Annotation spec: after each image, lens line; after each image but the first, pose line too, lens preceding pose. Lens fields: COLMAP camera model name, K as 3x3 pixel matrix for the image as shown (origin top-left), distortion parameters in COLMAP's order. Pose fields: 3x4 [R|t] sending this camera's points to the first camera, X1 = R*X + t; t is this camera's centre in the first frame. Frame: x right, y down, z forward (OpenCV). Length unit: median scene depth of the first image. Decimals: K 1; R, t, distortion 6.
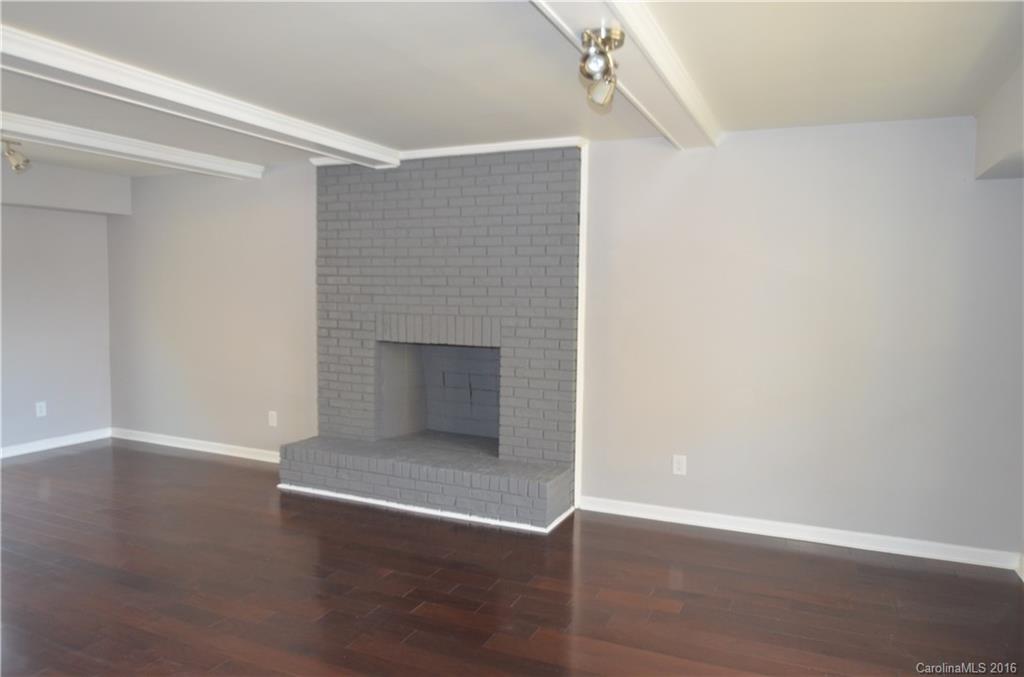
lens RADIAL K [[687.8, 0, 506.9], [0, 687.8, 340.6], [0, 0, 1]] dist [-0.042919, -0.001825]
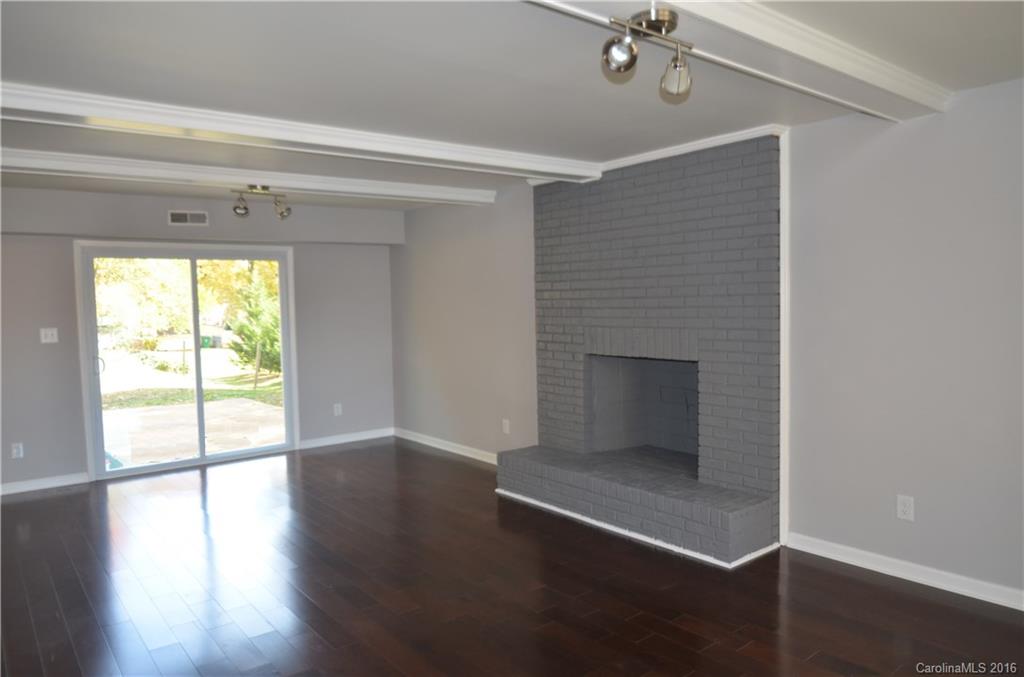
lens RADIAL K [[687.8, 0, 512.8], [0, 687.8, 340.9], [0, 0, 1]] dist [-0.042919, -0.001825]
pose [[0.889100, -0.007899, -0.457646, 0.187168], [0.002912, 0.999928, -0.011602, -0.007818], [0.457705, 0.008983, 0.889059, 0.061807]]
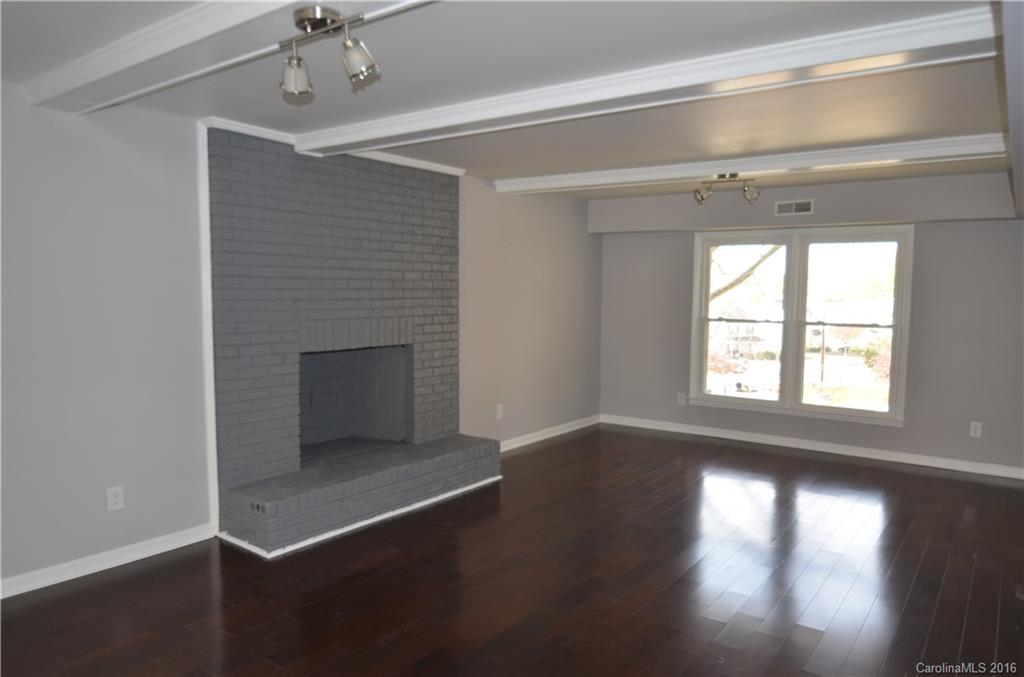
lens RADIAL K [[687.8, 0, 511.1], [0, 687.8, 342.7], [0, 0, 1]] dist [-0.042919, -0.001825]
pose [[0.221567, -0.090574, 0.970930, -1.027003], [0.062382, 0.994954, 0.078579, -0.067883], [-0.973148, 0.043158, 0.226099, 0.582981]]
